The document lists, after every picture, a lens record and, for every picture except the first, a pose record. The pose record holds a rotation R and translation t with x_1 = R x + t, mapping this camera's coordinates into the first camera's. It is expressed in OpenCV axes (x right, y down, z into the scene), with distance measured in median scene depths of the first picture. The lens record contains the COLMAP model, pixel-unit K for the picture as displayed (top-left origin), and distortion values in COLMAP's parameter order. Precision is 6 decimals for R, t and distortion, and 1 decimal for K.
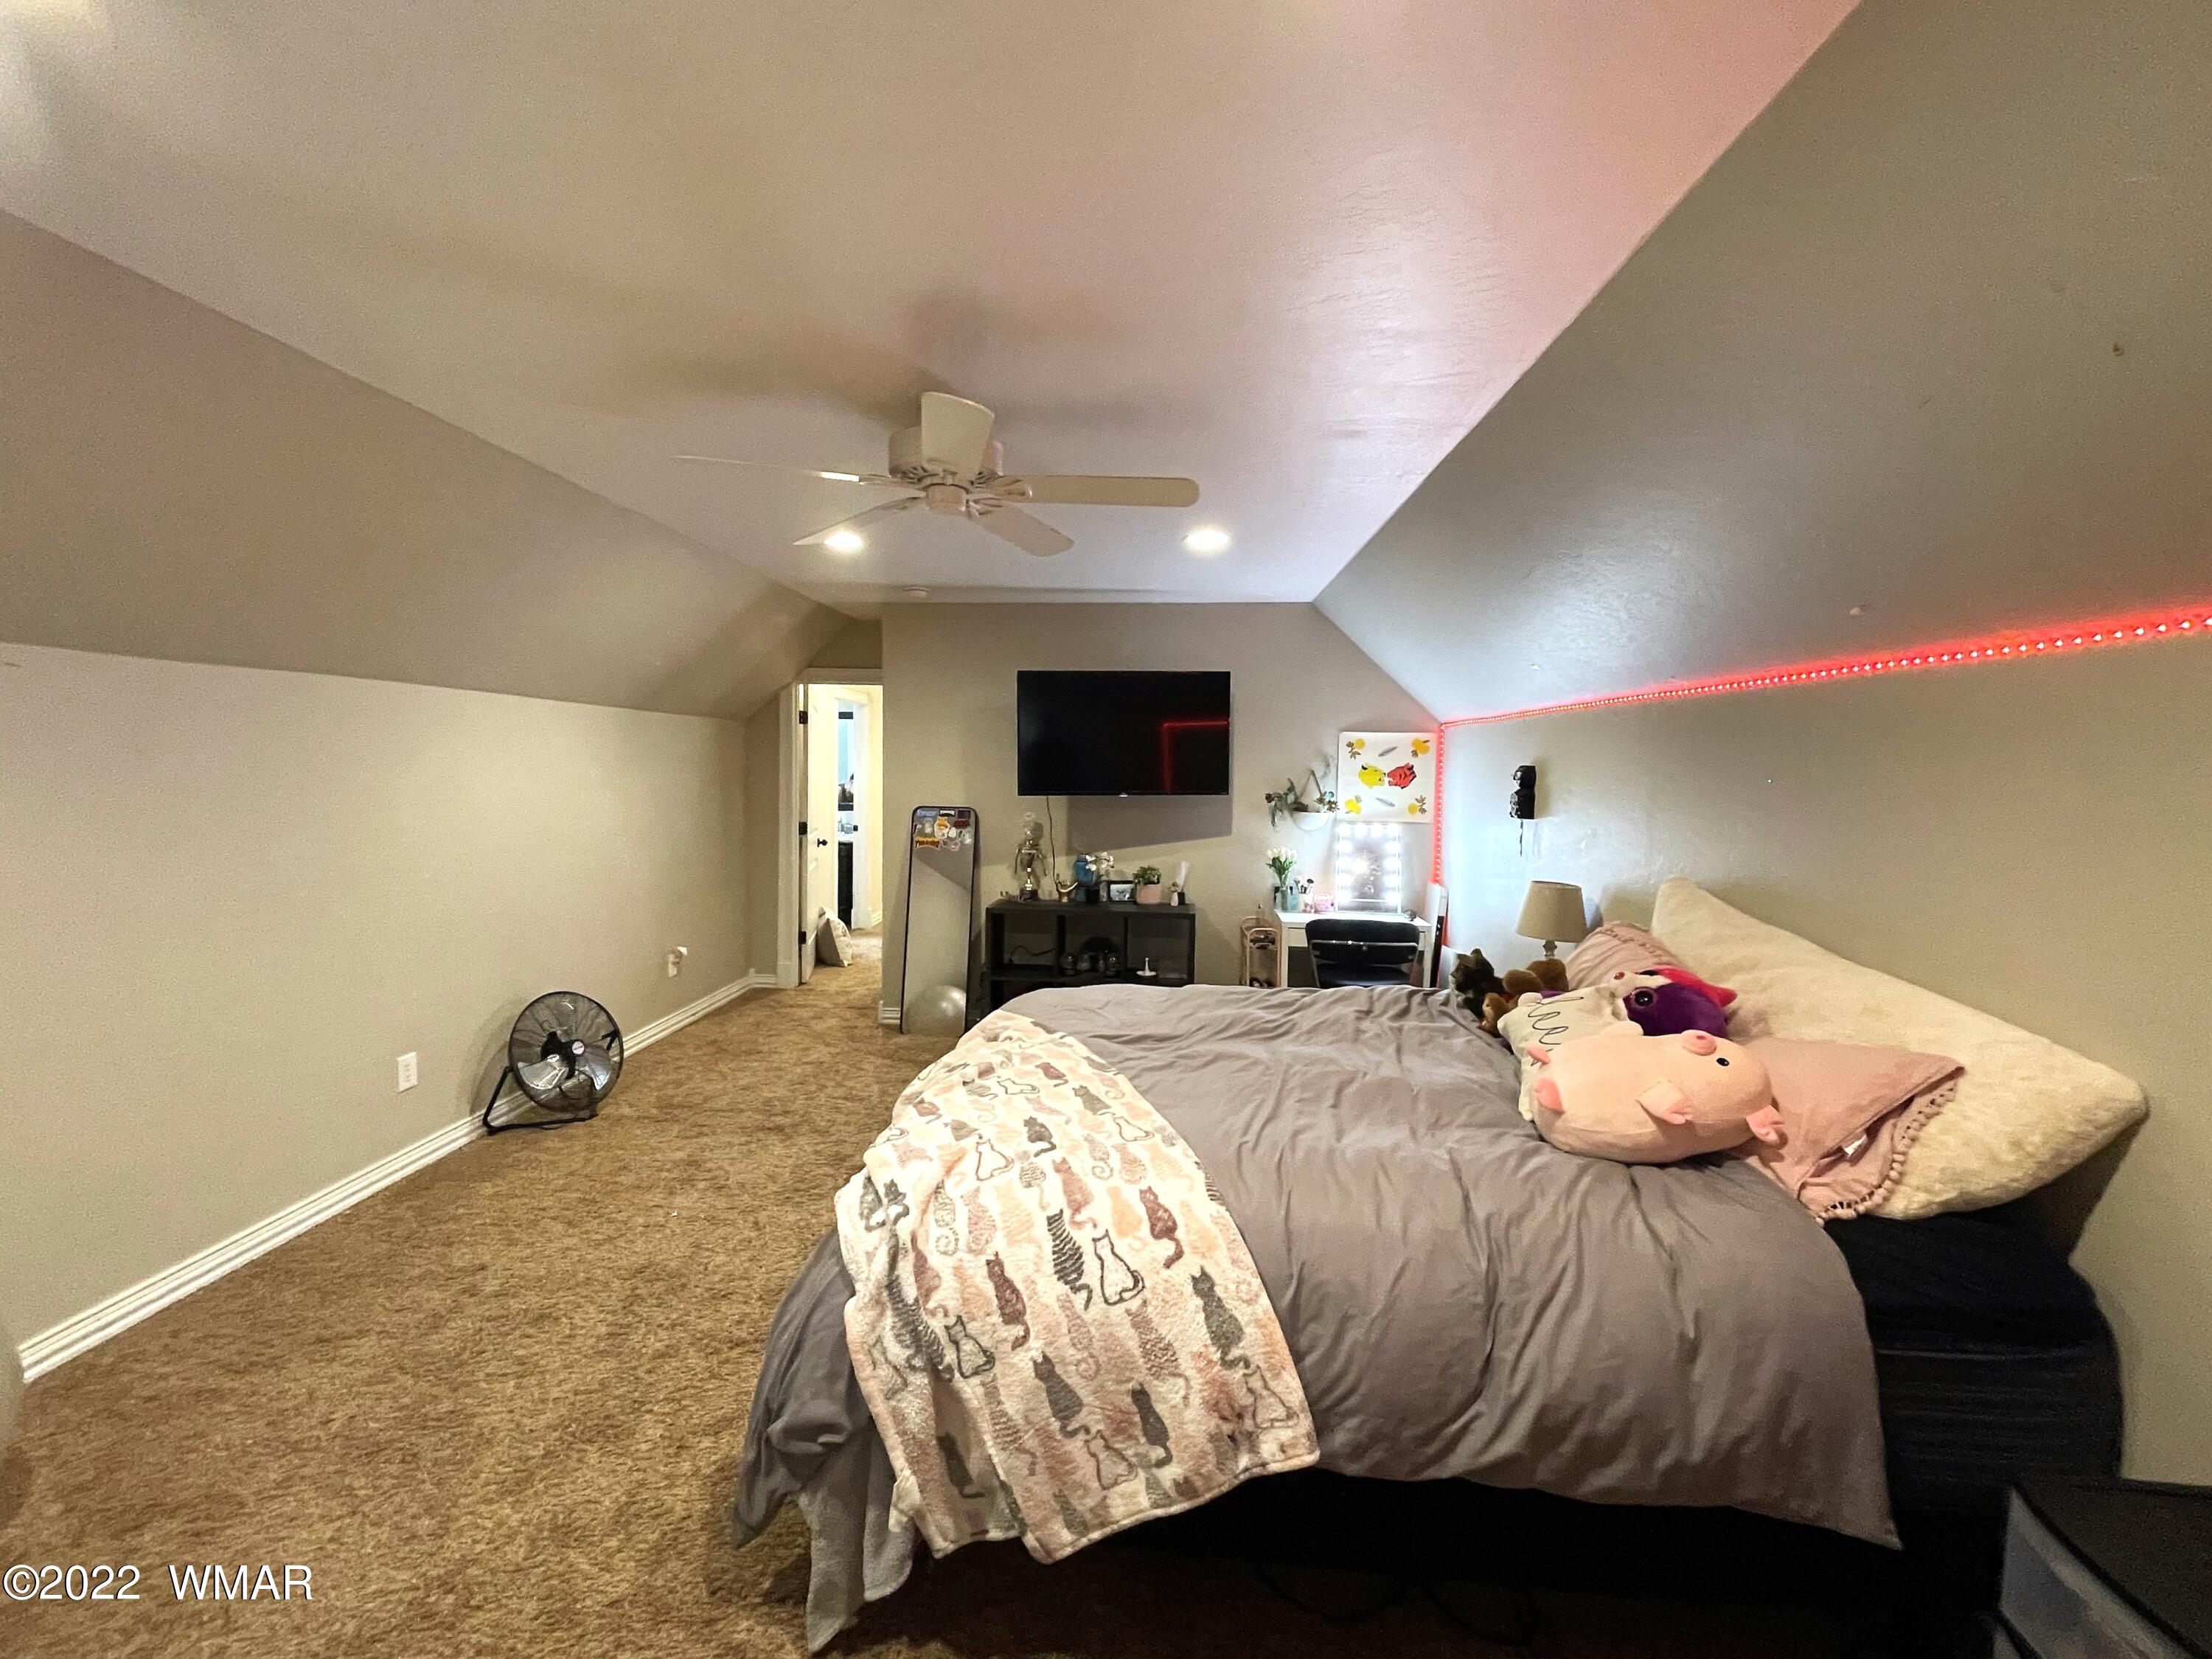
lens RADIAL K [[923.6, 0, 1106.5], [0, 923.6, 821.0], [0, 0, 1]] dist [-0.002309, 0.000337]
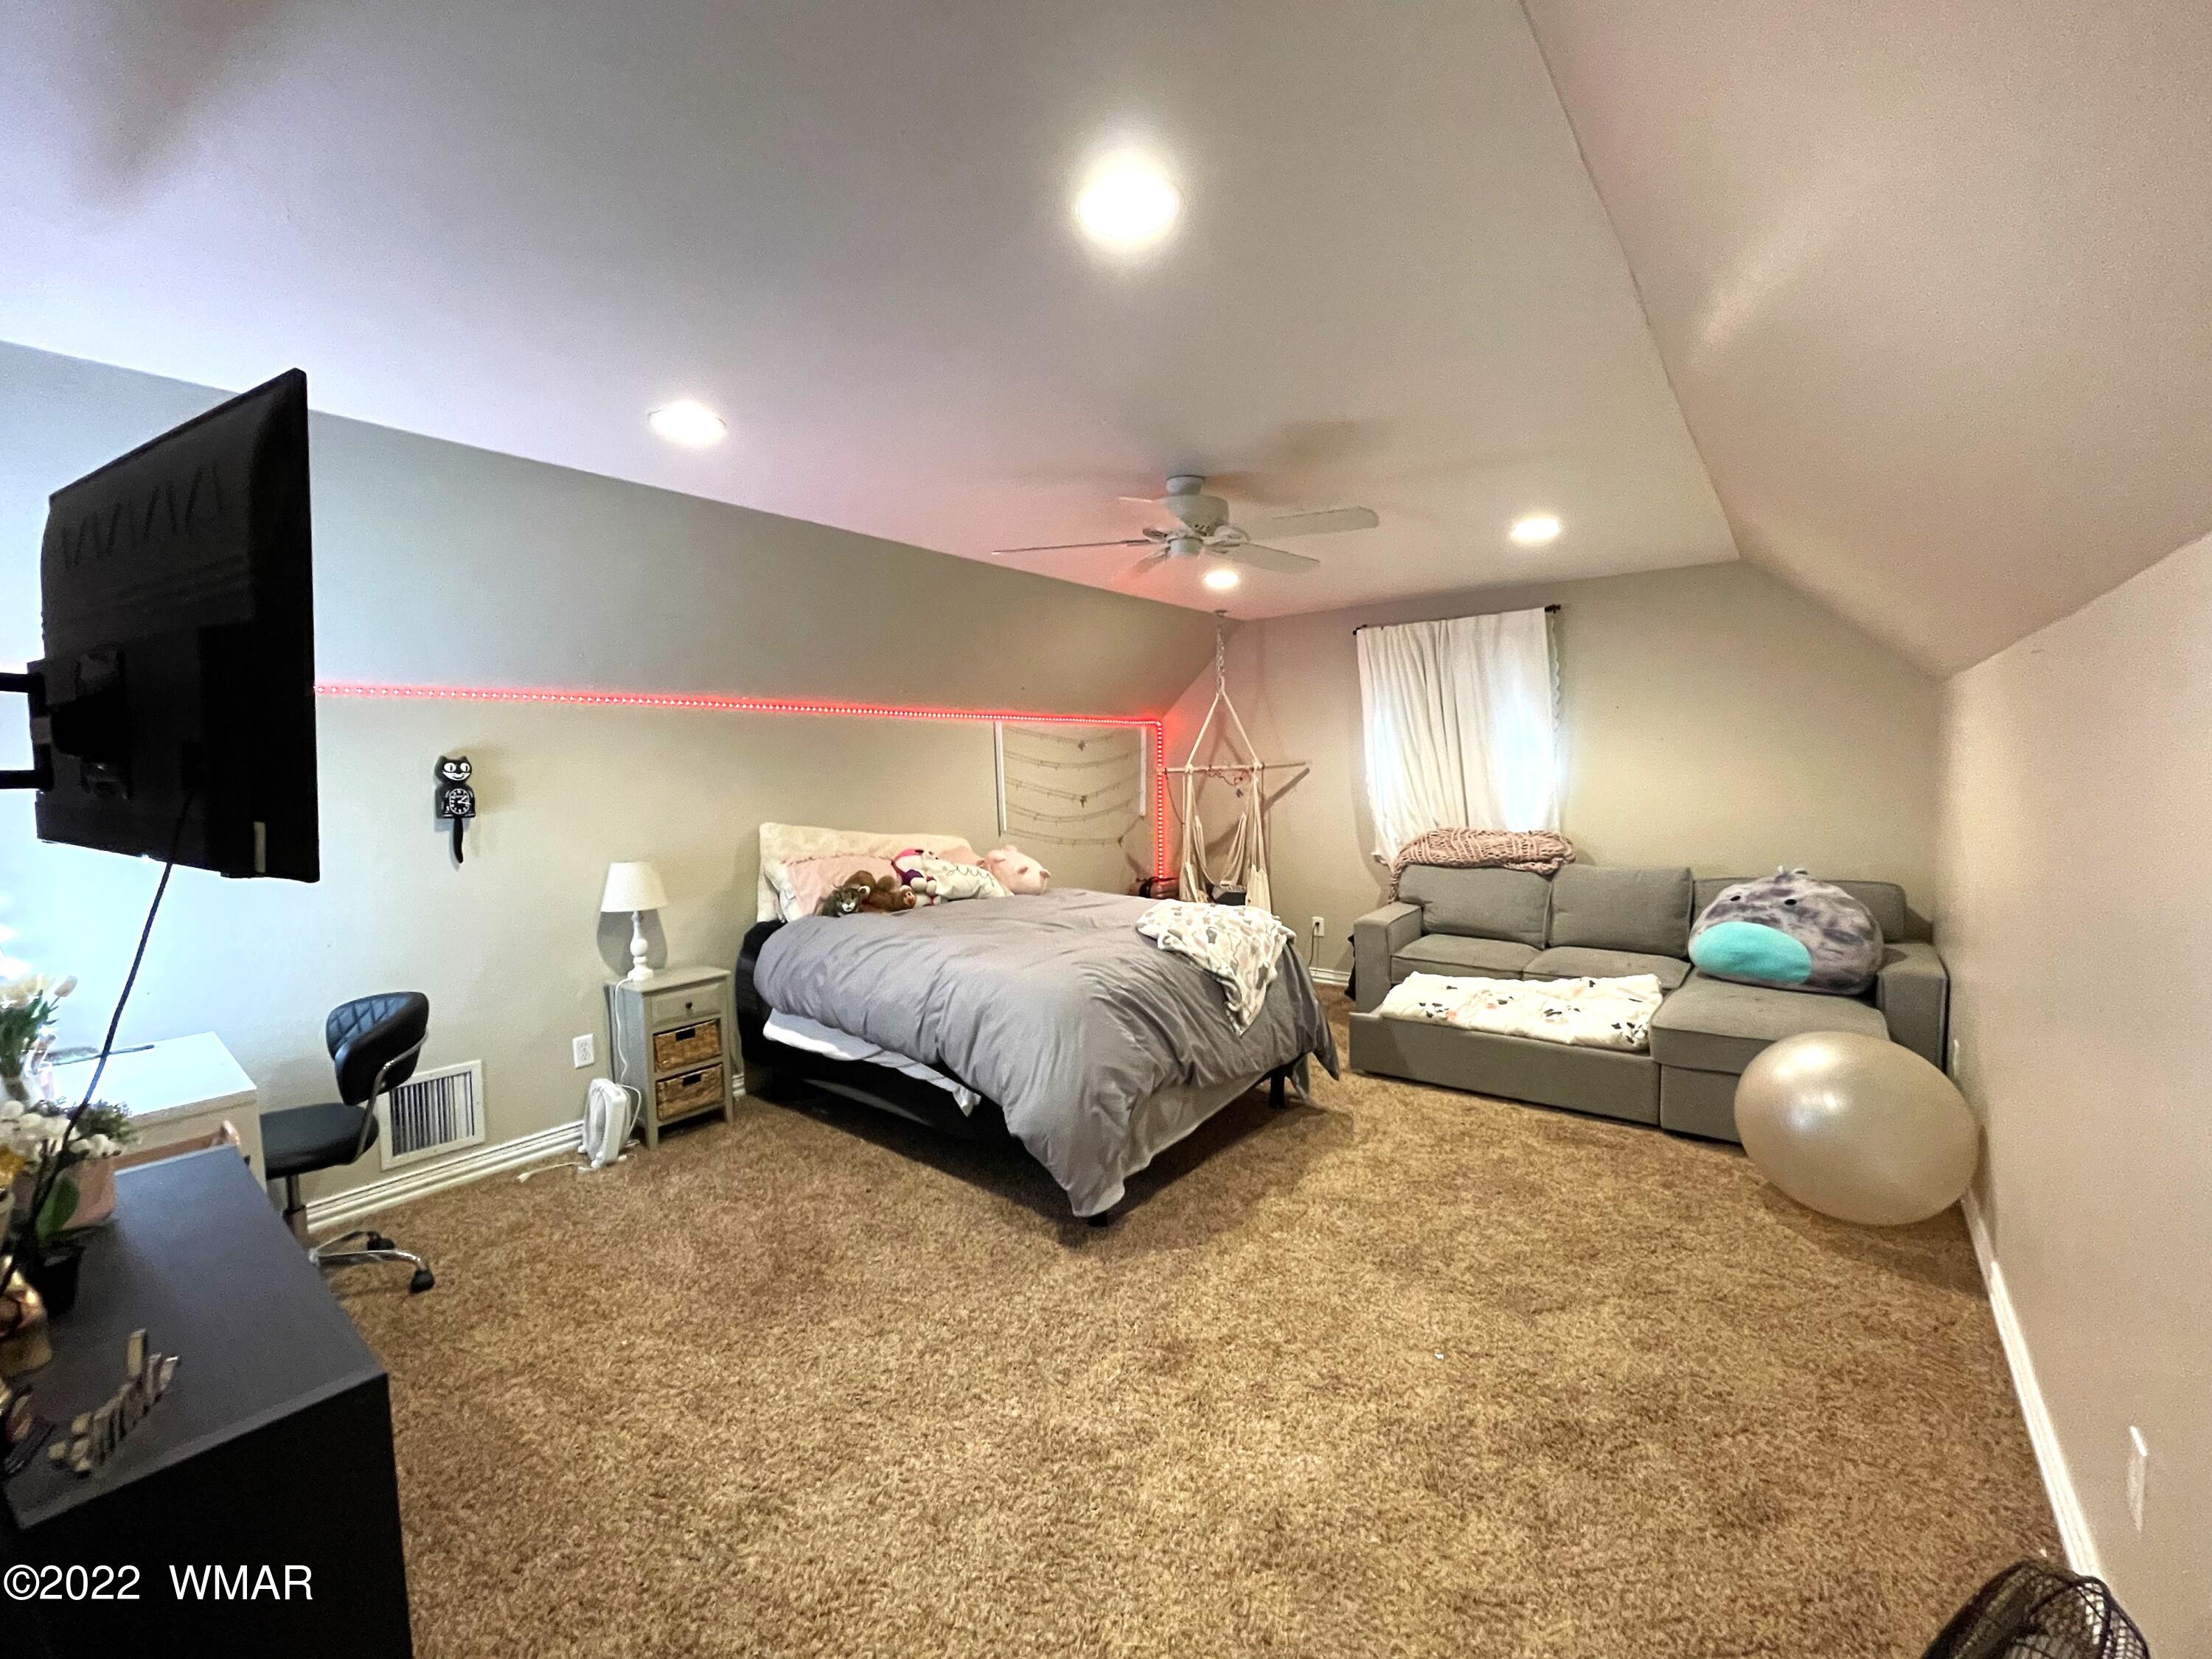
lens RADIAL K [[923.6, 0, 1106.5], [0, 923.6, 821.0], [0, 0, 1]] dist [-0.002309, 0.000337]
pose [[-0.833947, -0.033344, 0.550837, -0.388779], [0.035938, 0.992772, 0.114505, -0.057463], [-0.550674, 0.115286, -0.826721, 1.056112]]
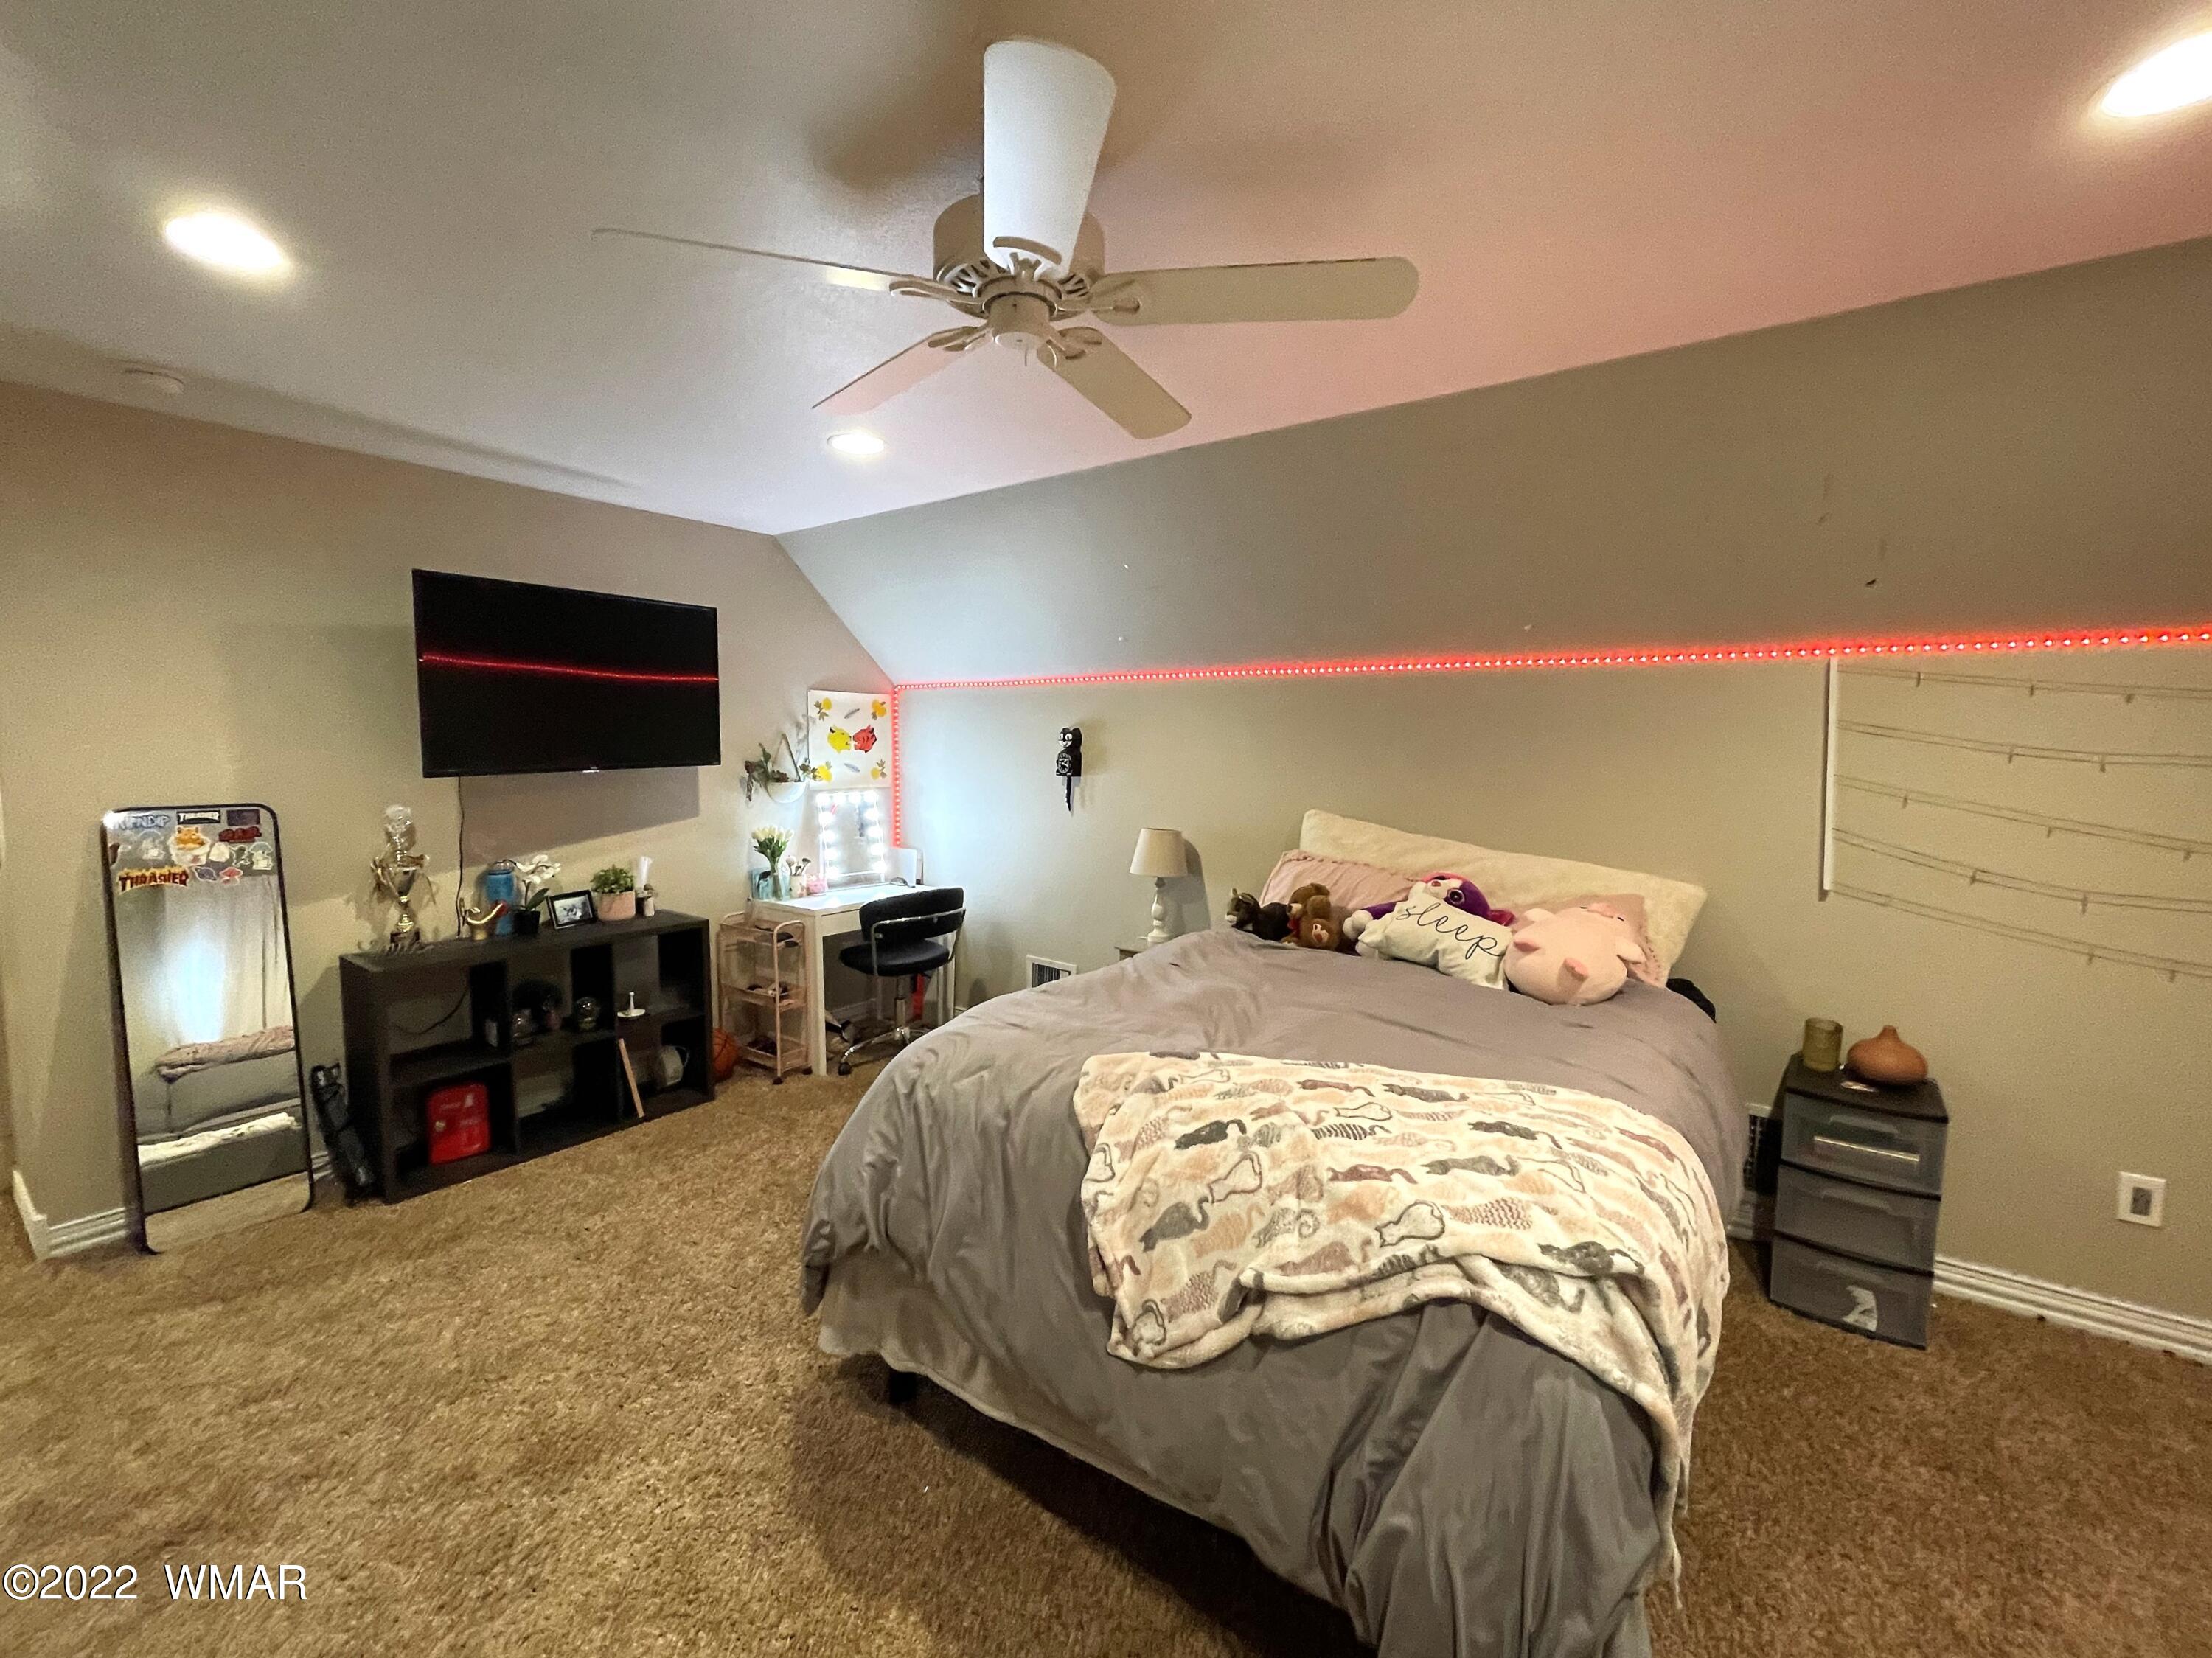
lens RADIAL K [[923.5, 0, 1106.5], [0, 923.5, 820.5], [0, 0, 1]] dist [-0.002309, 0.000337]
pose [[0.540420, -0.083001, 0.837291, -0.345272], [0.049857, 0.996533, 0.066607, -0.016498], [-0.839917, 0.005749, 0.542685, 0.281245]]
